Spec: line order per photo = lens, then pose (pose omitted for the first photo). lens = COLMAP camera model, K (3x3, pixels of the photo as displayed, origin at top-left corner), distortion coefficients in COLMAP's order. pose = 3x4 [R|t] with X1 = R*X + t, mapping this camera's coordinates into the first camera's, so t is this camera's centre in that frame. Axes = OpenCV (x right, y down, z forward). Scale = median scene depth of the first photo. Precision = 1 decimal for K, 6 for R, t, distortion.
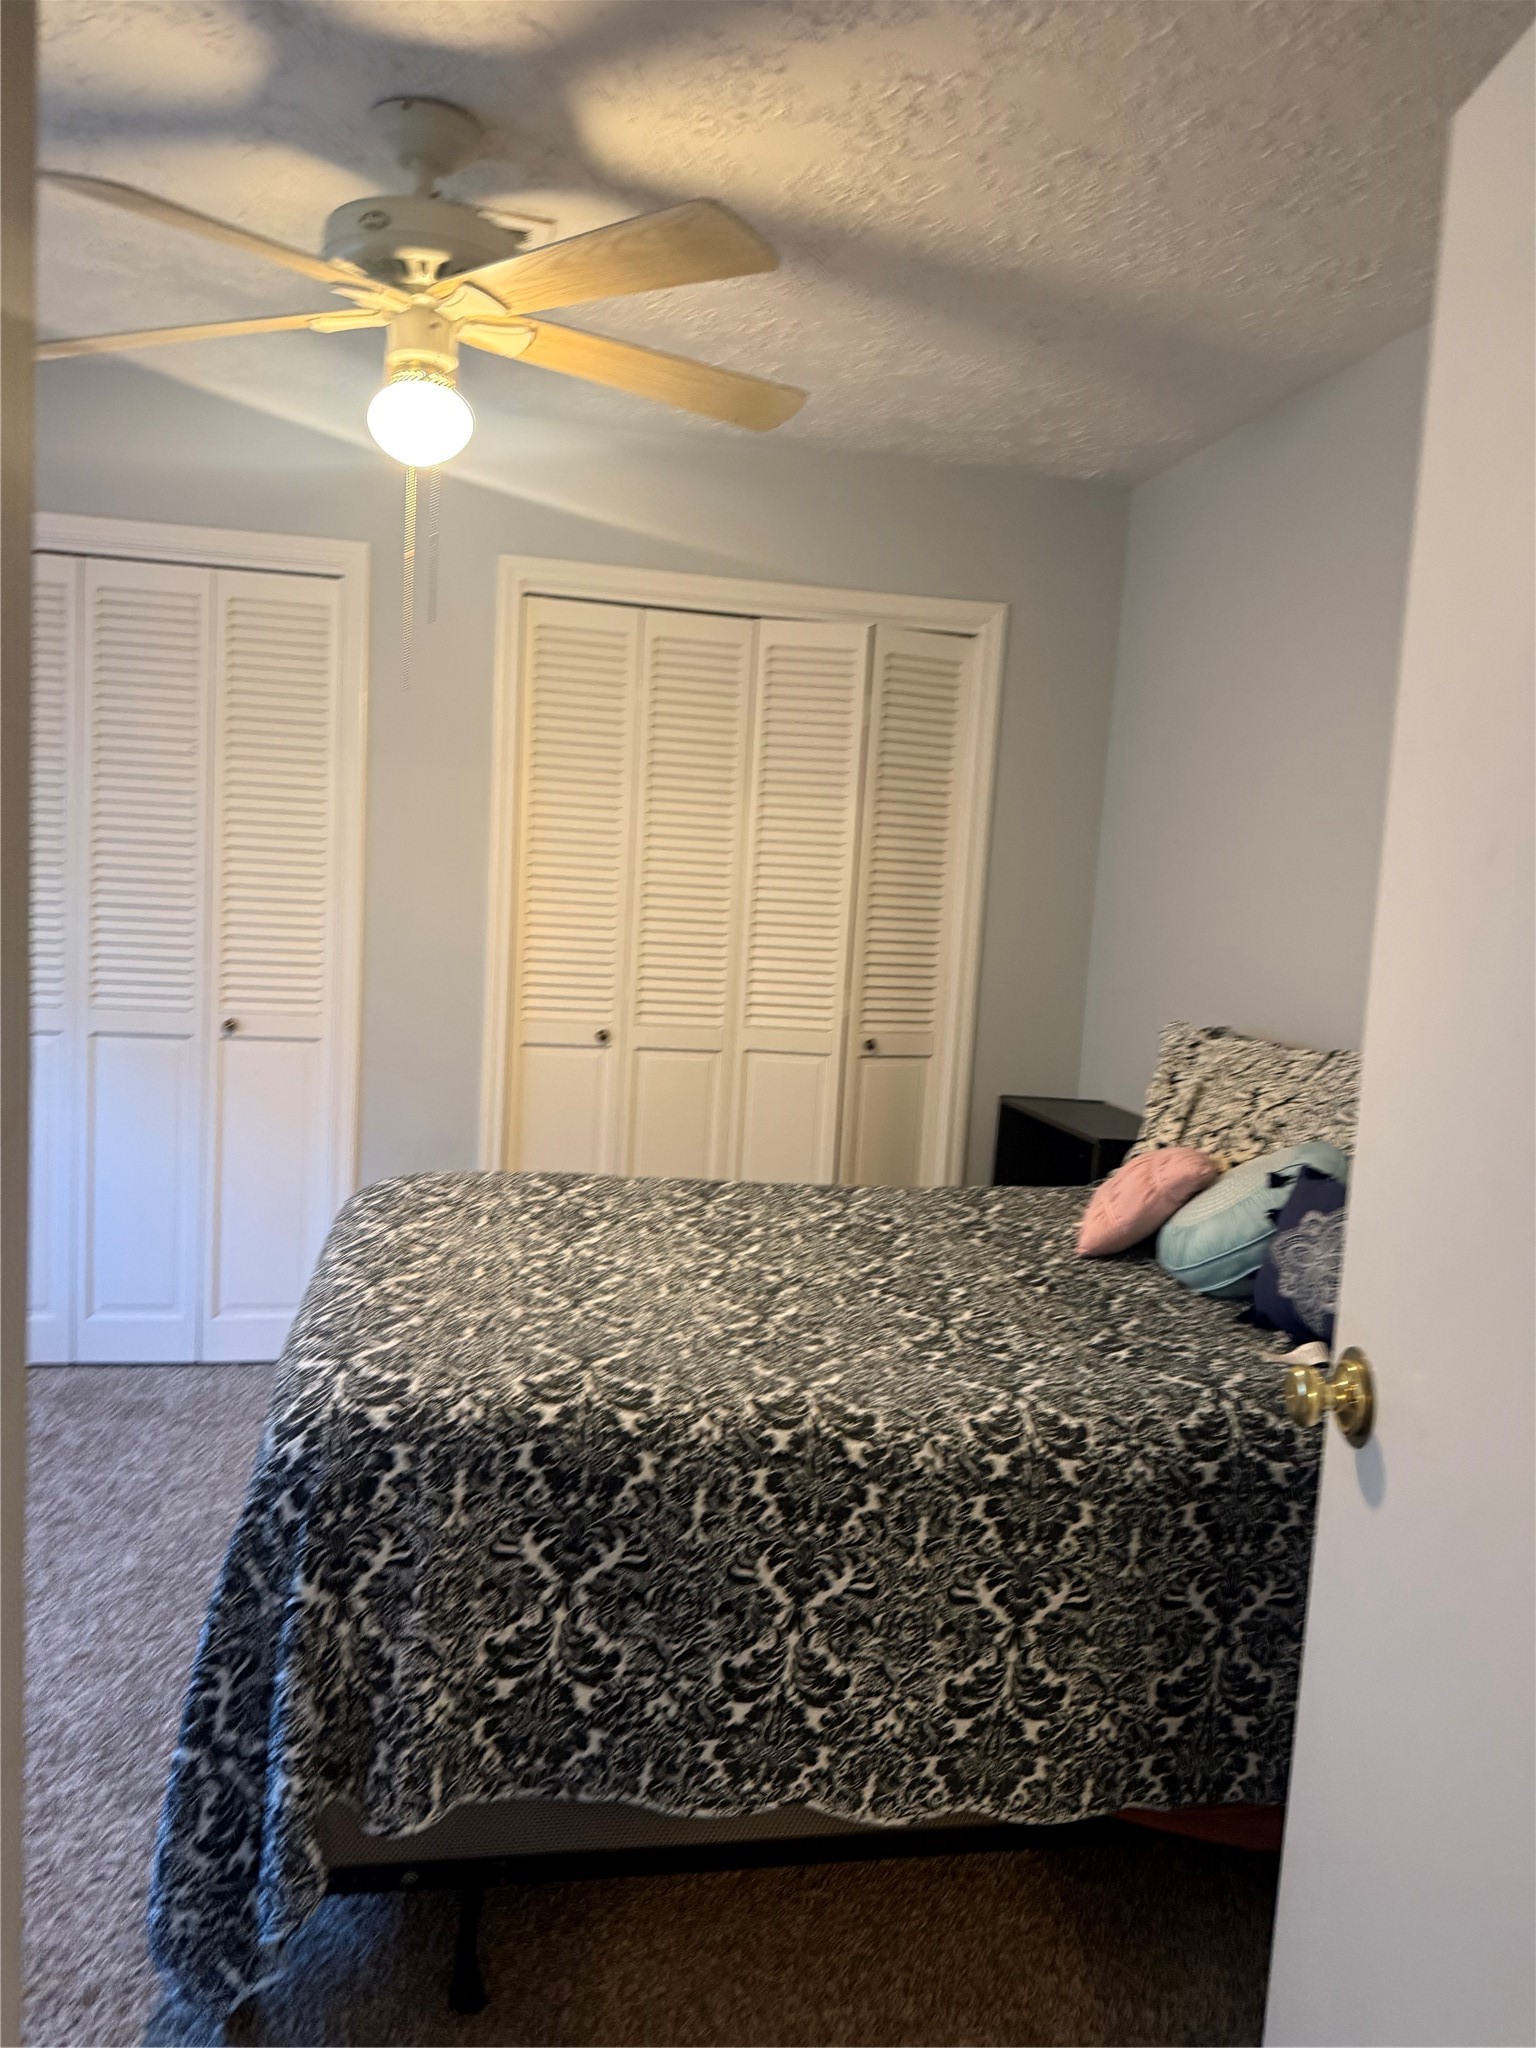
lens RADIAL K [[1441.2, 0, 768.0], [0, 1441.2, 1024.0], [0, 0, 1]] dist [0.027798, -0.007982]
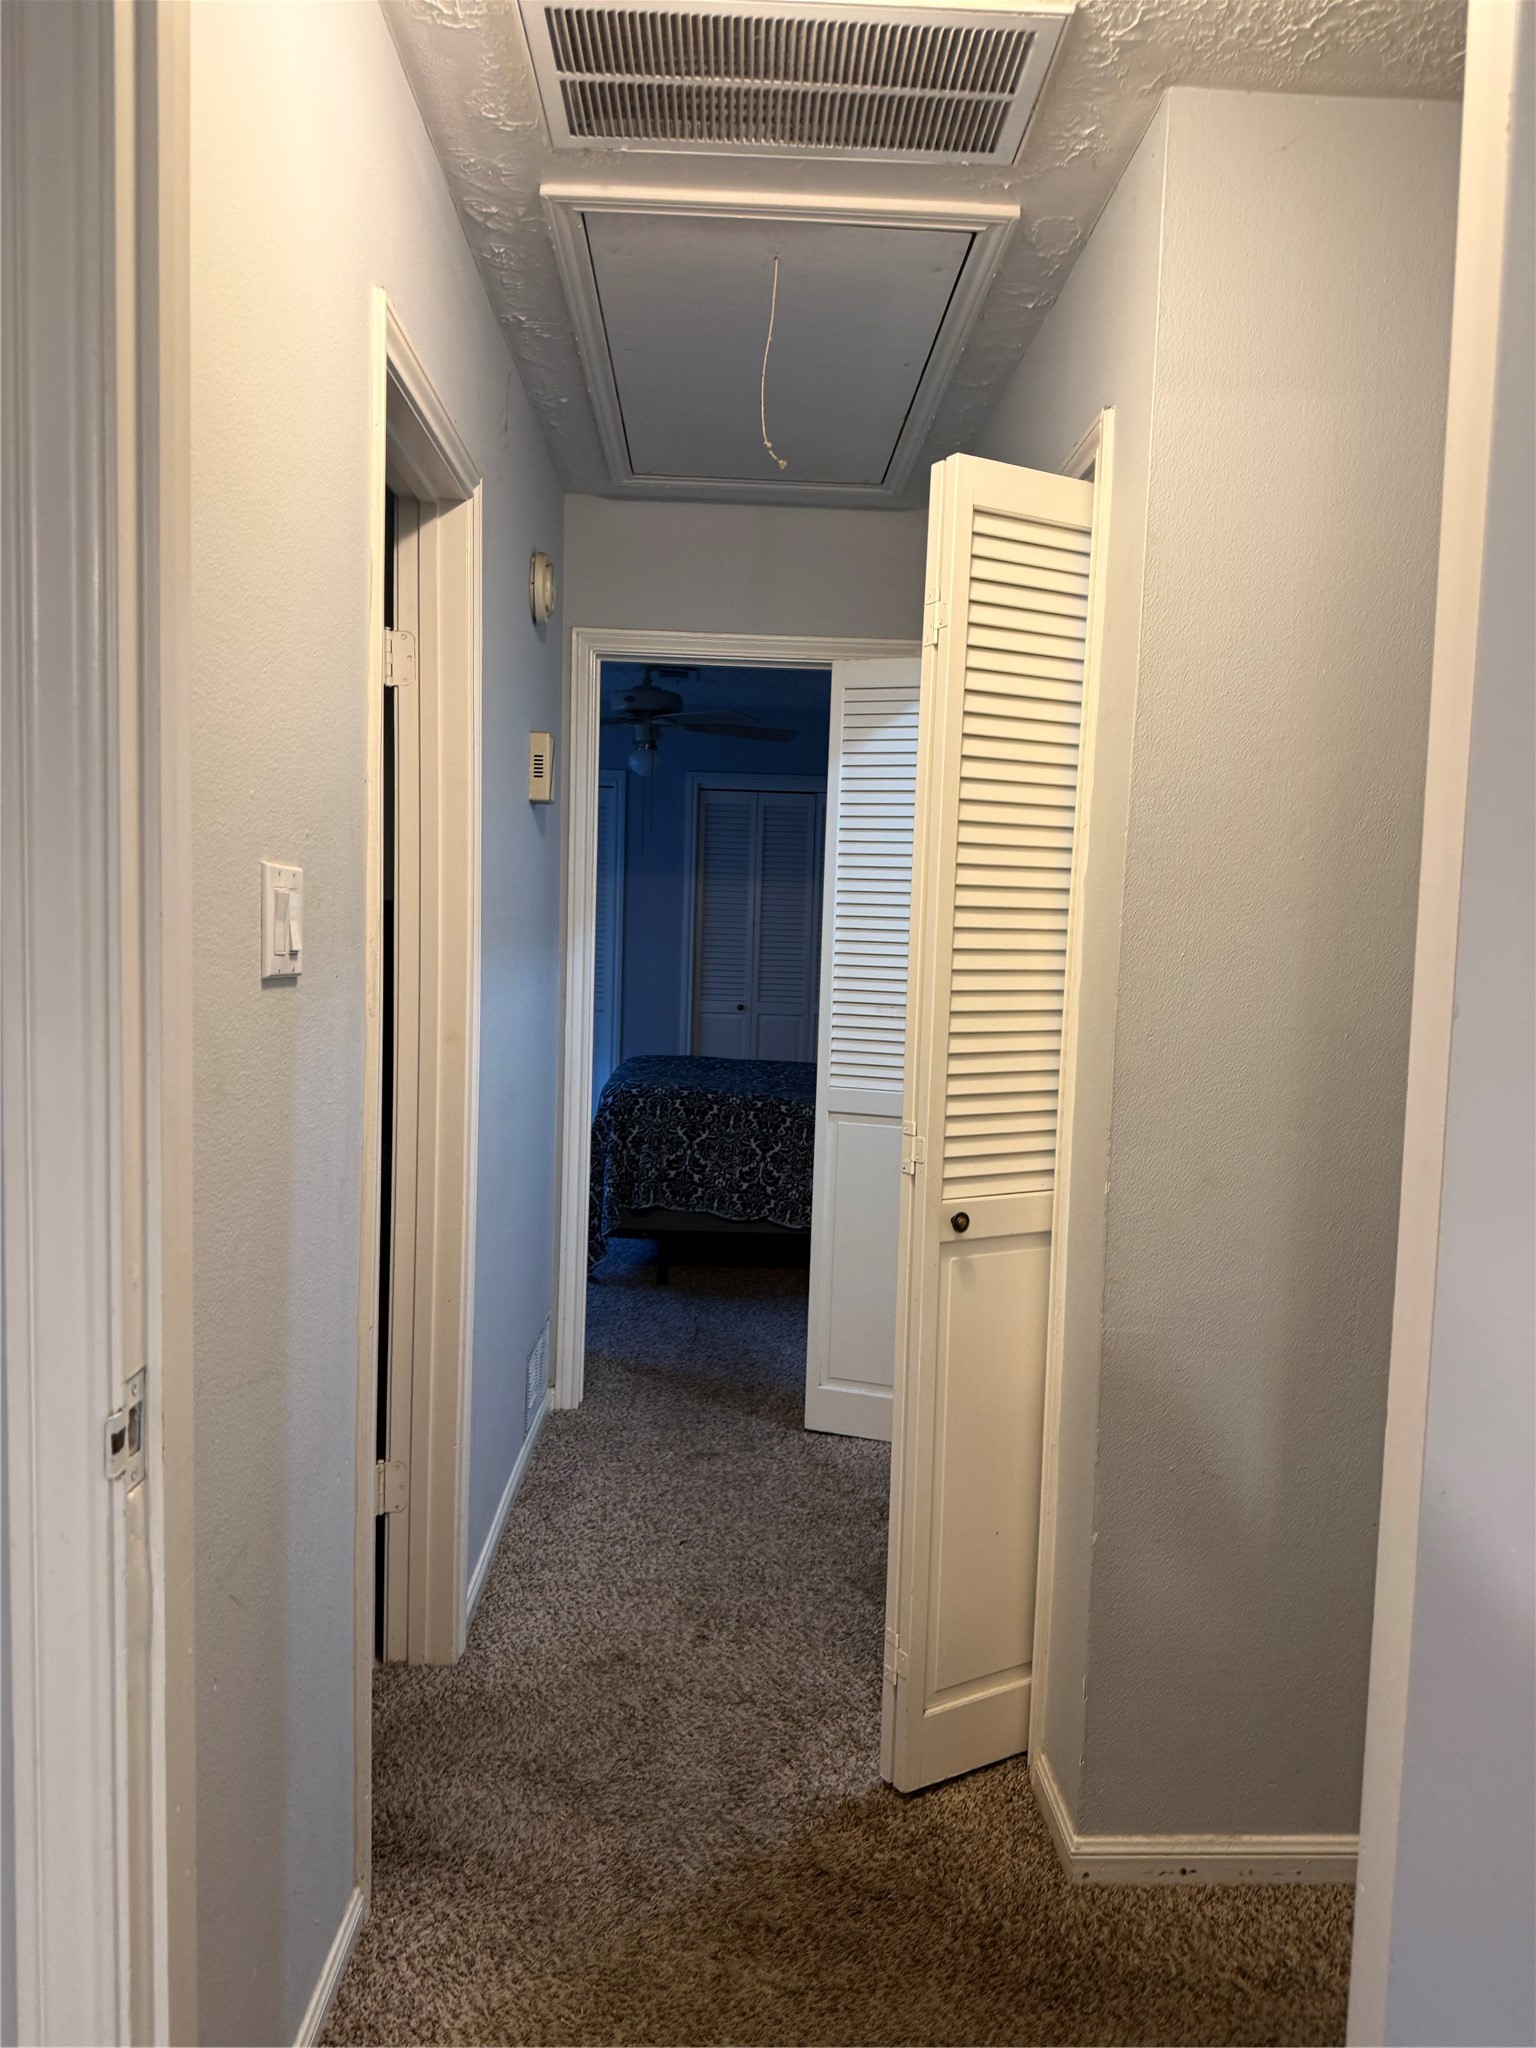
lens RADIAL K [[1441.2, 0, 768.0], [0, 1441.2, 1024.0], [0, 0, 1]] dist [0.027798, -0.007982]
pose [[0.986870, -0.014908, -0.160829, 0.553646], [0.009166, 0.999296, -0.036385, 0.238258], [0.161258, 0.034433, 0.986311, -2.161782]]
